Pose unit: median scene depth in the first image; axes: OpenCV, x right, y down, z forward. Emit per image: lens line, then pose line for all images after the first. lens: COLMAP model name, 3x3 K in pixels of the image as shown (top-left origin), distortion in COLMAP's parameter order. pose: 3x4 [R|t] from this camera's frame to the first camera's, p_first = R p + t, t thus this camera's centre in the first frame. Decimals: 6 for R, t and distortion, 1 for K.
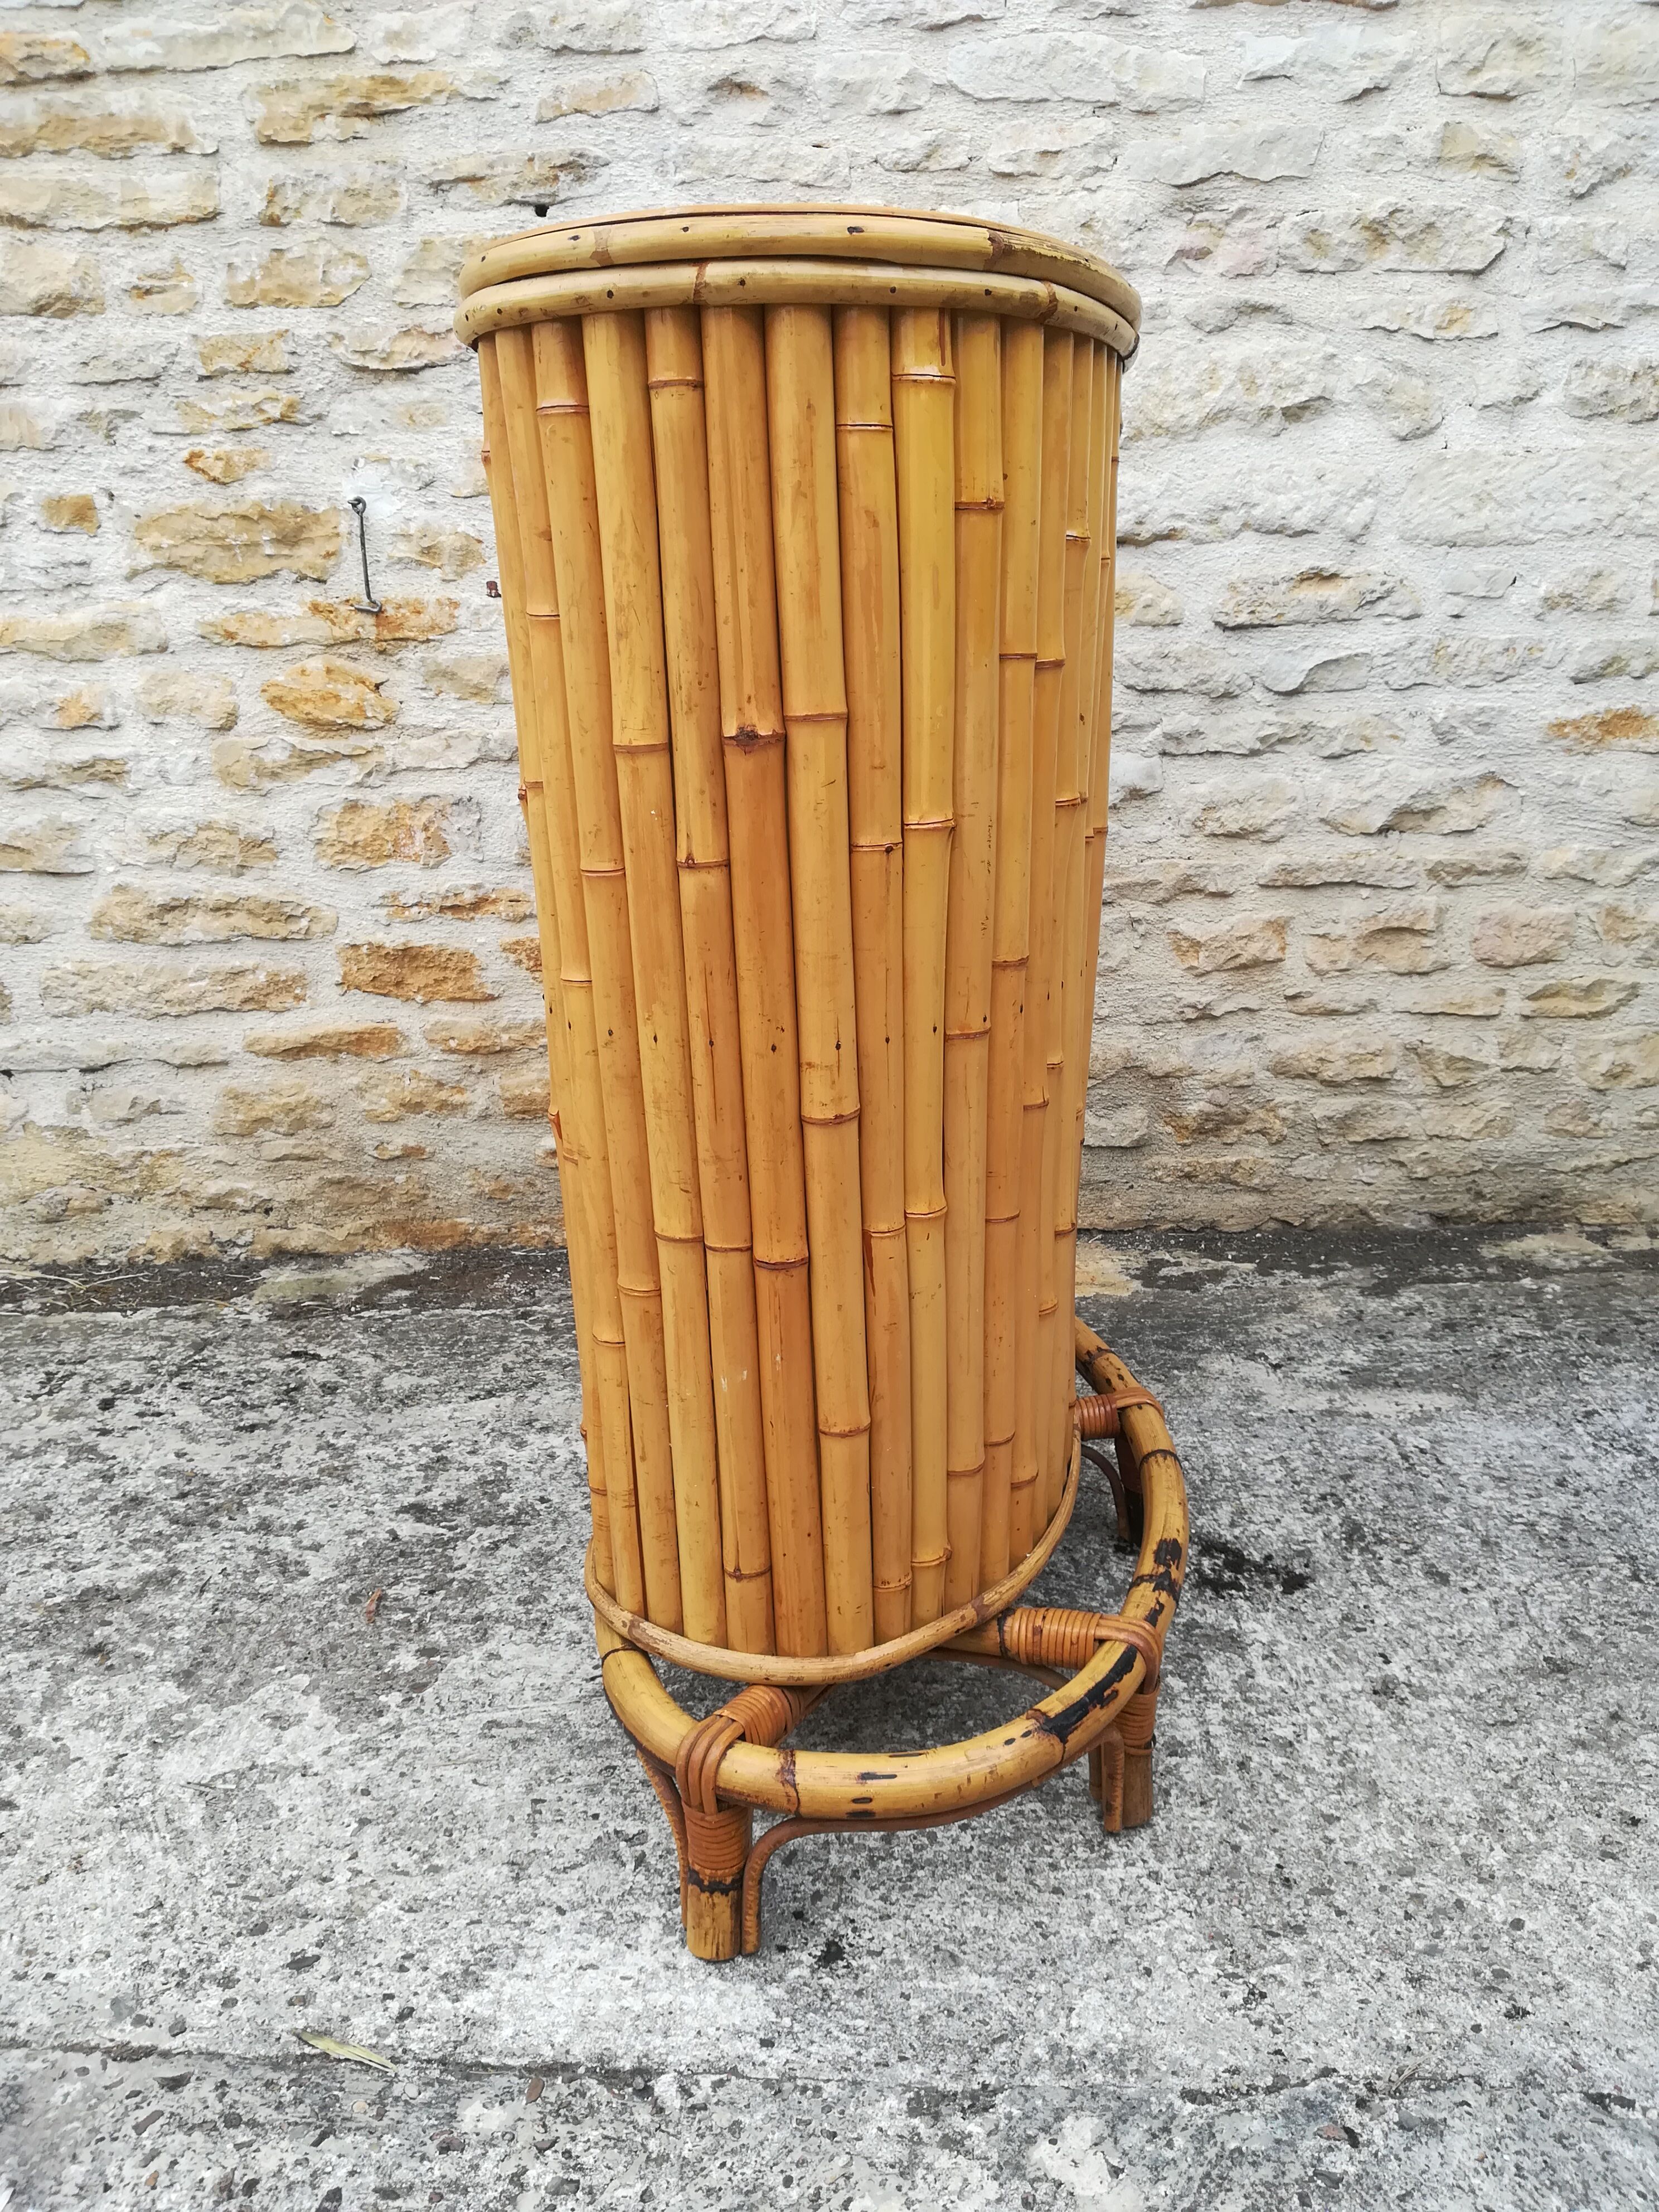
lens RADIAL K [[1734.5, 0, 808.2], [0, 1734.5, 1098.1], [0, 0, 1]] dist [0.047288, -0.078121]
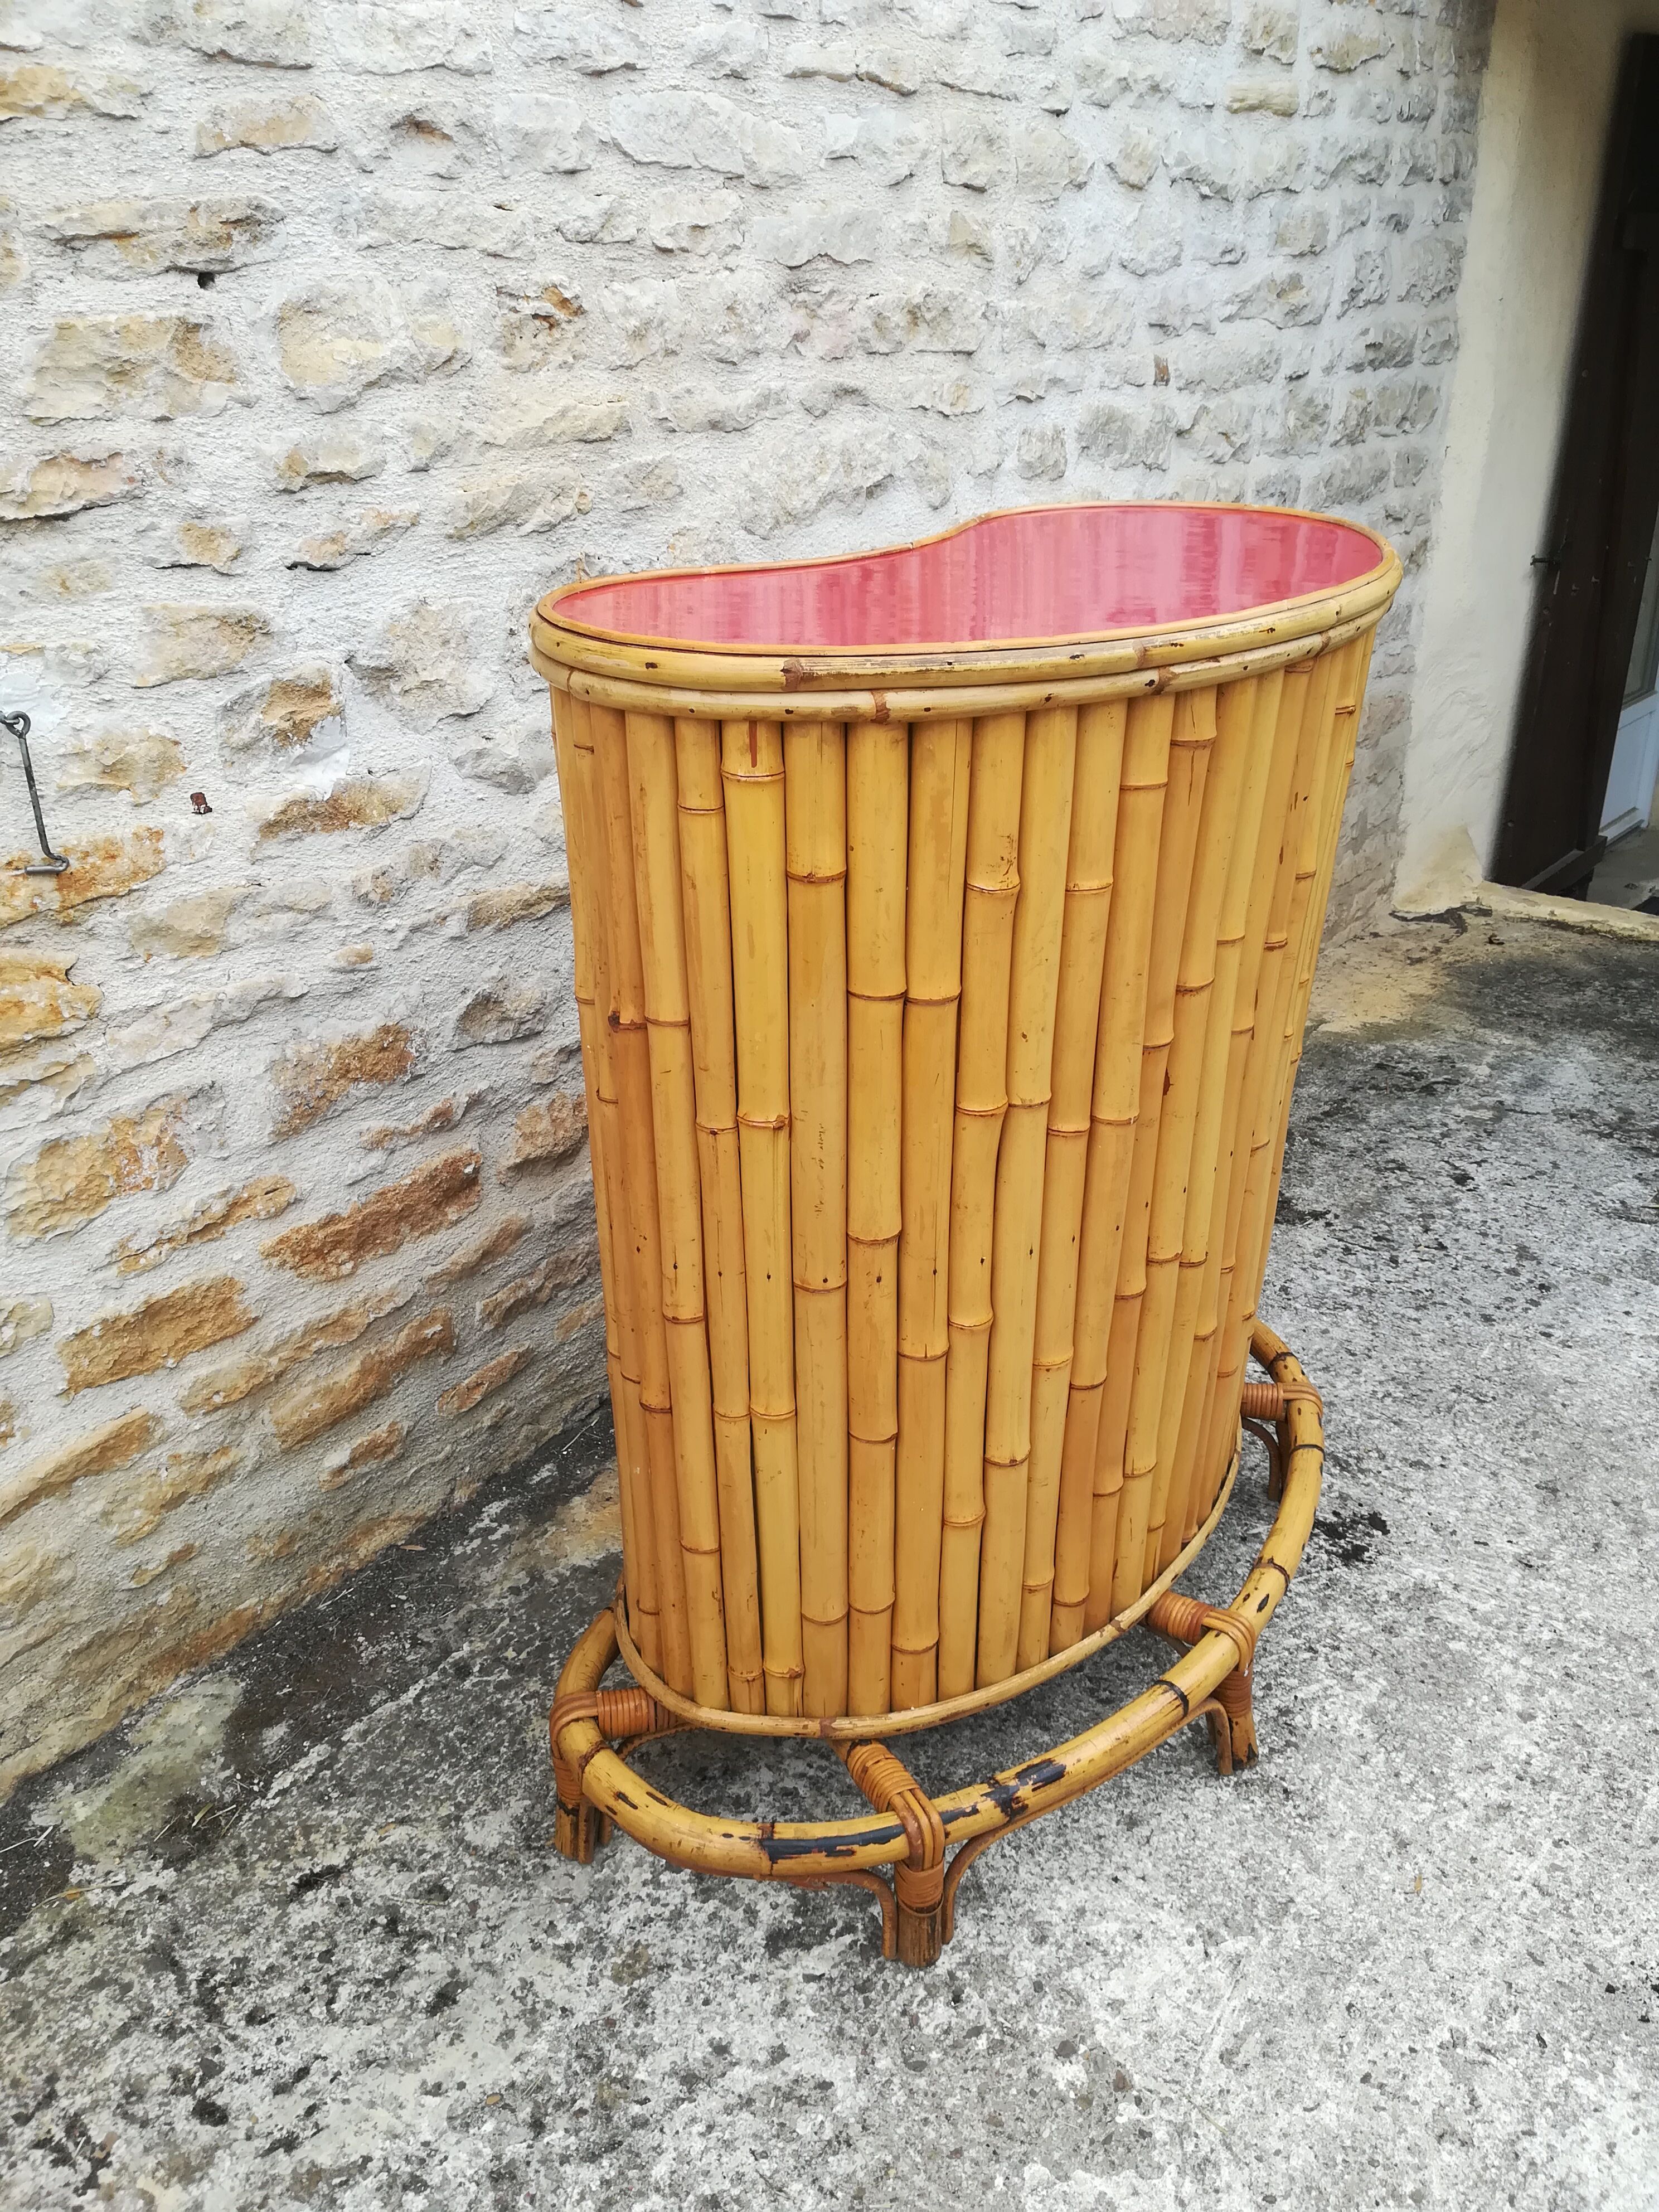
lens RADIAL K [[1734.2, 0, 814.9], [0, 1734.2, 1099.6], [0, 0, 1]] dist [0.046206, -0.069187]
pose [[0.640969, -0.310962, 0.701756, -0.685517], [0.229287, 0.950086, 0.211577, -0.329521], [-0.732521, 0.025289, 0.680275, 0.398777]]
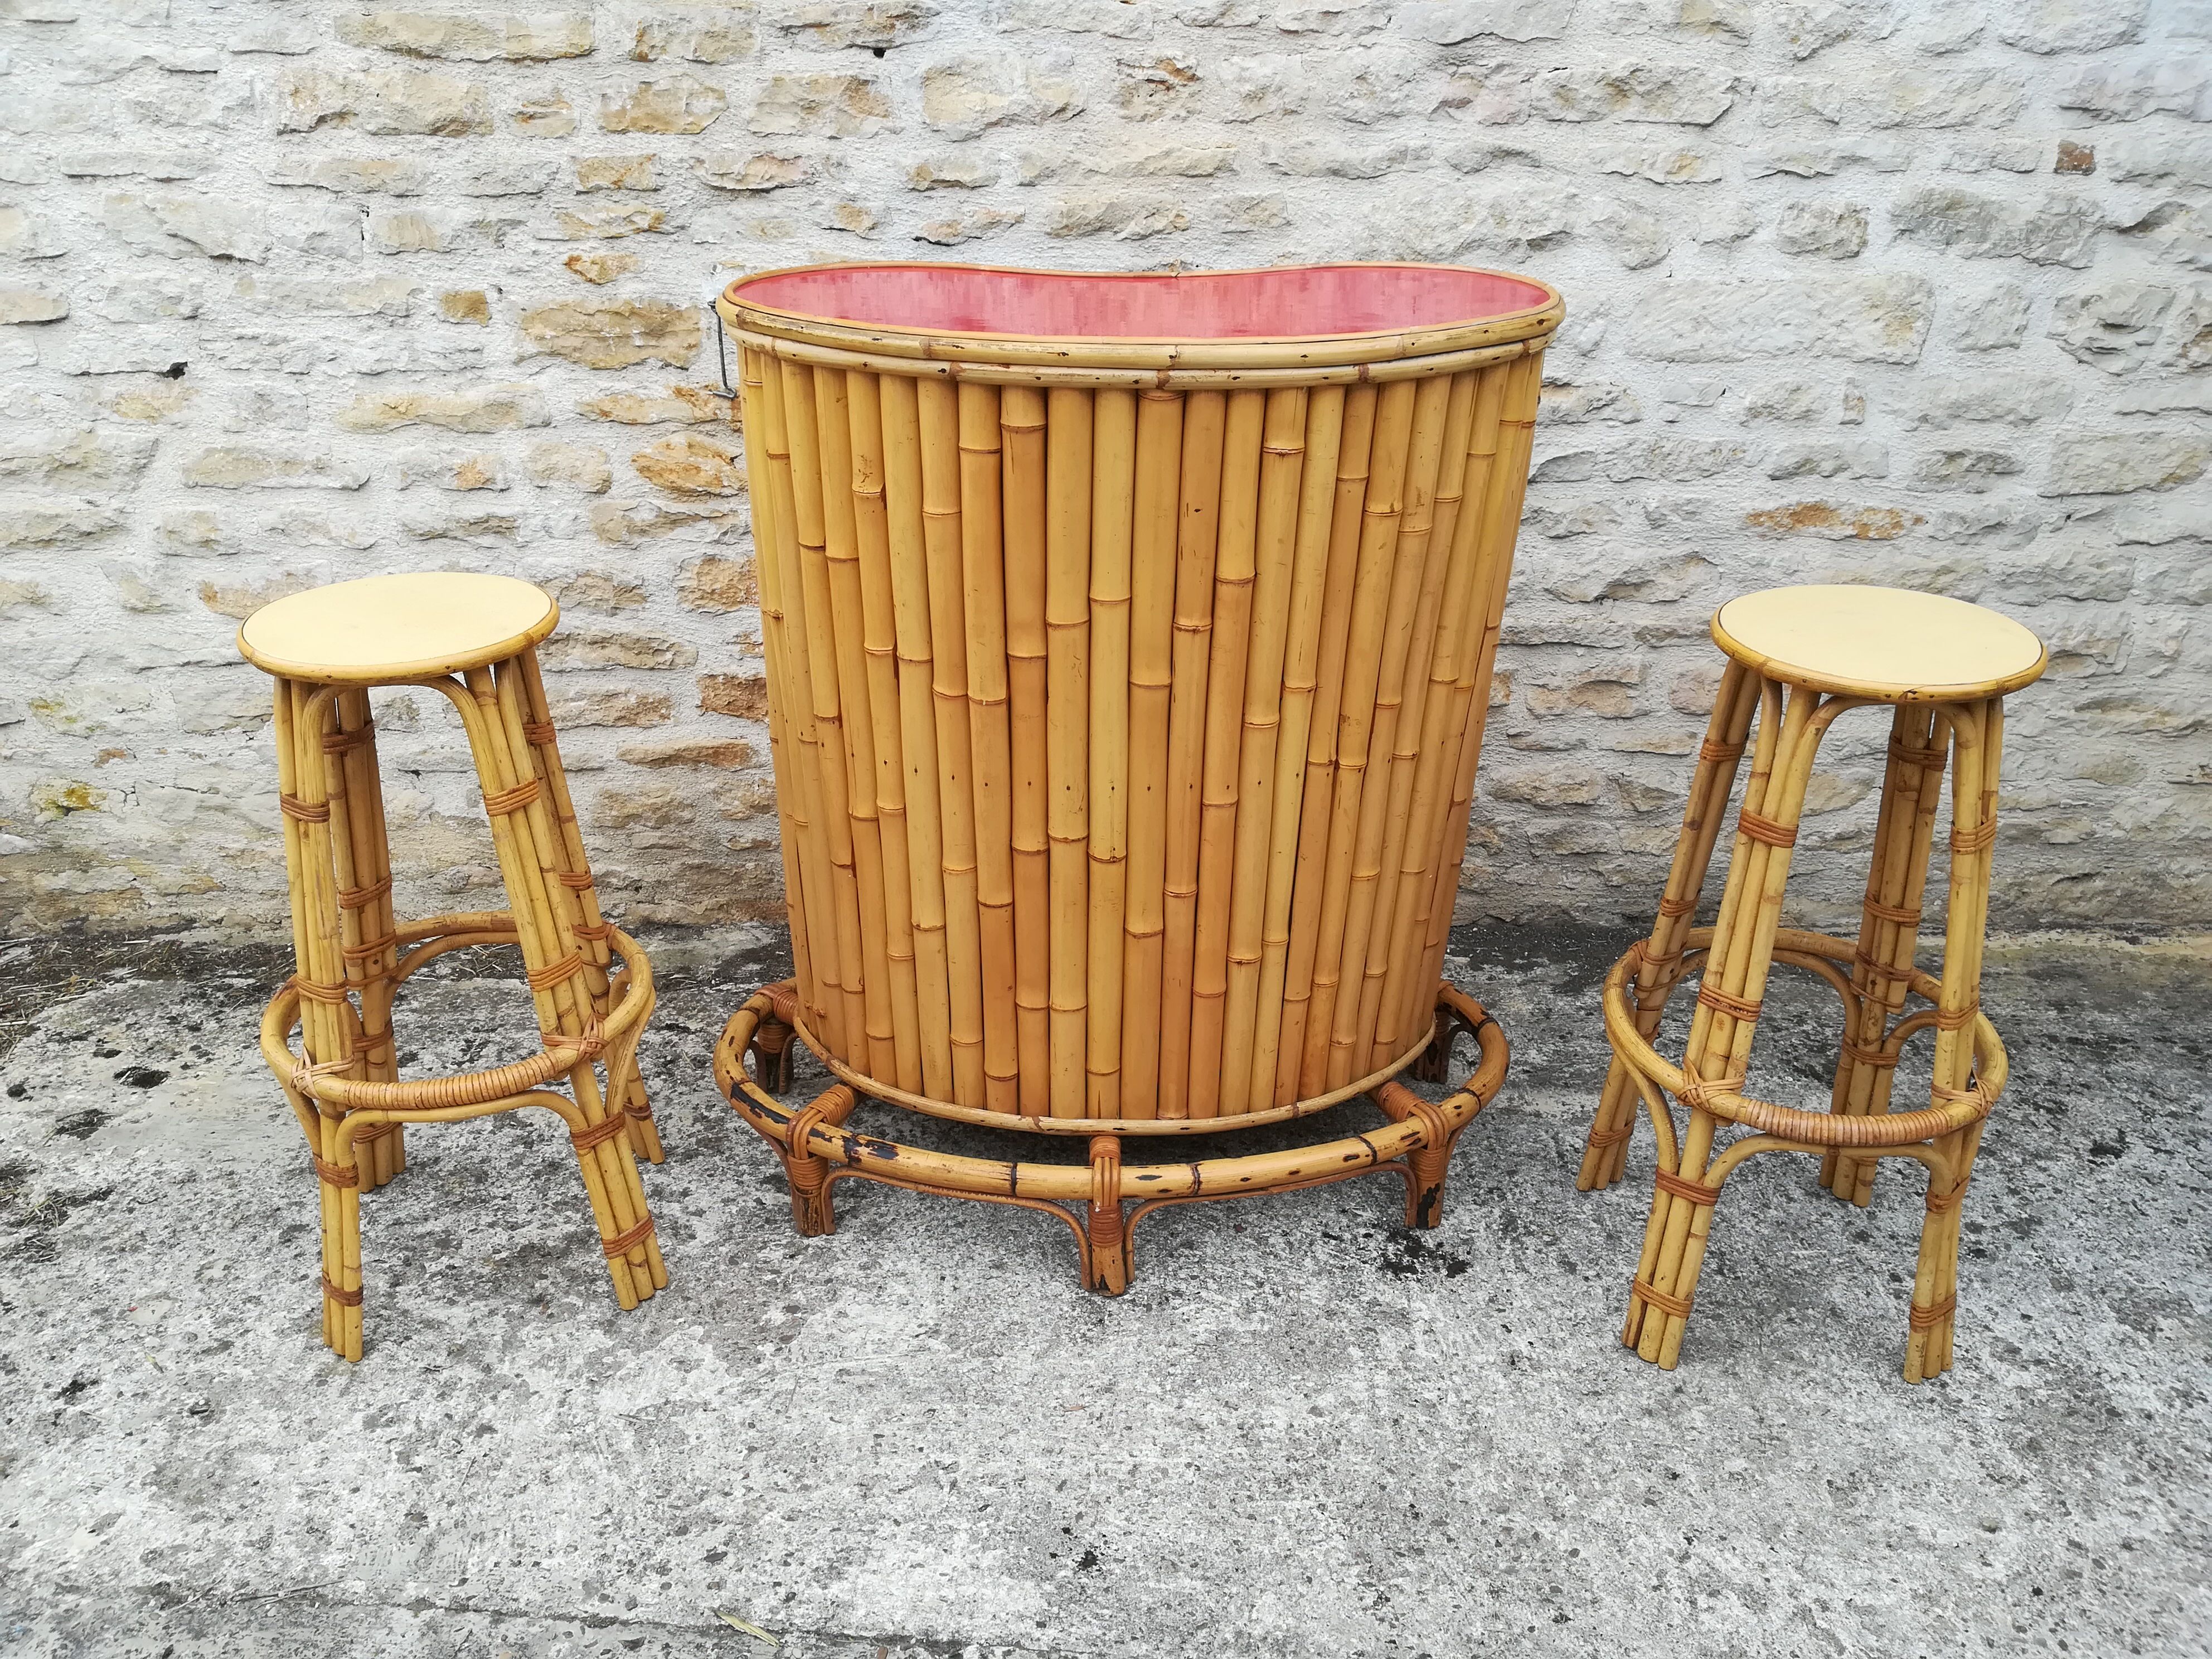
lens RADIAL K [[1726.7, 0, 1111.0], [0, 1726.7, 834.0], [0, 0, 1]] dist [0.057926, -0.087288]
pose [[0.999672, 0.025553, 0.001956, 0.009335], [-0.025571, 0.989522, 0.142099, -0.198567], [0.001696, -0.142102, 0.989851, -0.212112]]
